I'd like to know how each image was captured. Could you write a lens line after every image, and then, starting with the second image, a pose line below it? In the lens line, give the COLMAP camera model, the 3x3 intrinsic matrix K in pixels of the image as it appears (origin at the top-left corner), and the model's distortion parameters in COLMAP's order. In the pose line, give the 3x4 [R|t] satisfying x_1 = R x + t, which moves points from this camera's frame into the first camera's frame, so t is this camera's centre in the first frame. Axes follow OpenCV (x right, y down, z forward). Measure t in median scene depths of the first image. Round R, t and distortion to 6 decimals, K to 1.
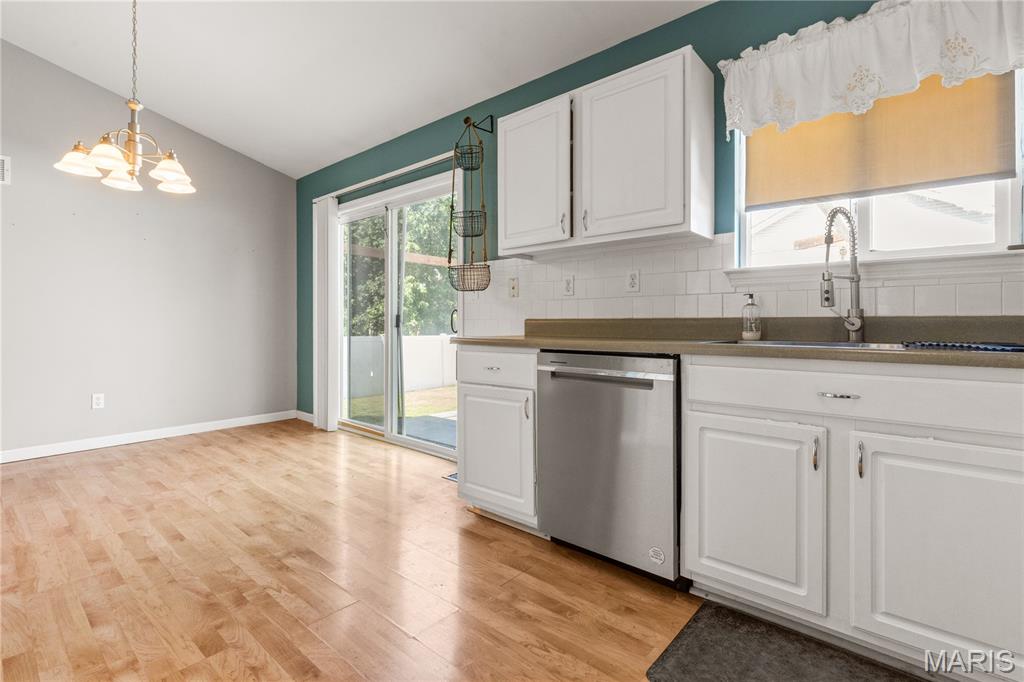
lens RADIAL K [[476.3, 0, 515.9], [0, 476.3, 322.8], [0, 0, 1]] dist [-0.000723, 0.000051]
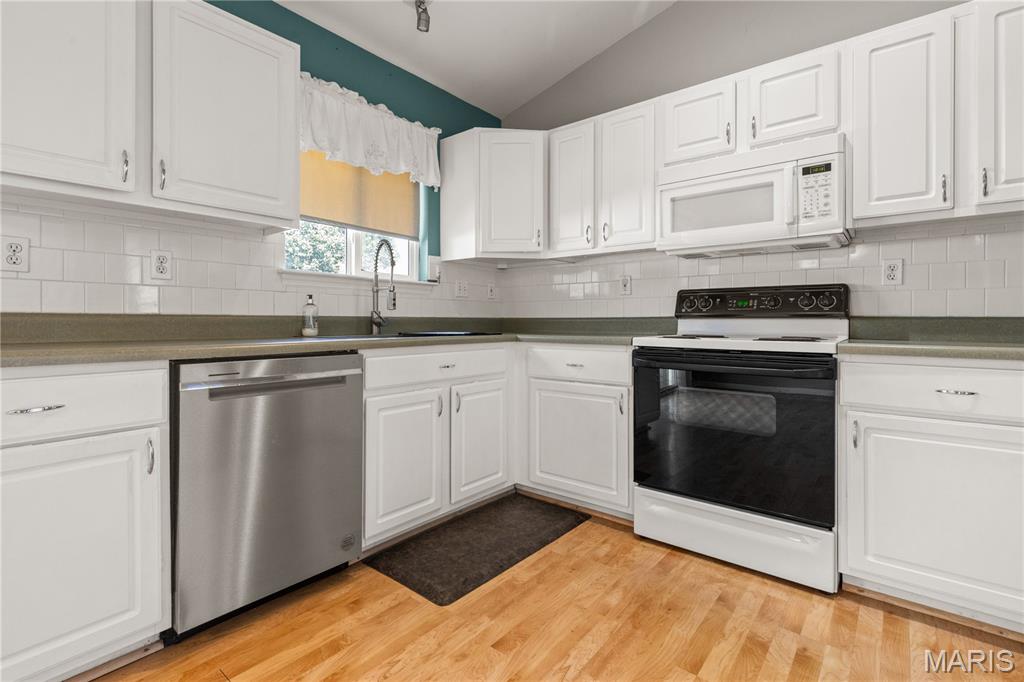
lens RADIAL K [[476.3, 0, 515.9], [0, 476.3, 322.8], [0, 0, 1]] dist [-0.000723, 0.000051]
pose [[-0.042884, -0.000728, 0.999080, -0.762124], [0.000003, 1.000000, 0.000729, 0.004811], [-0.999080, 0.000034, -0.042884, 0.673924]]
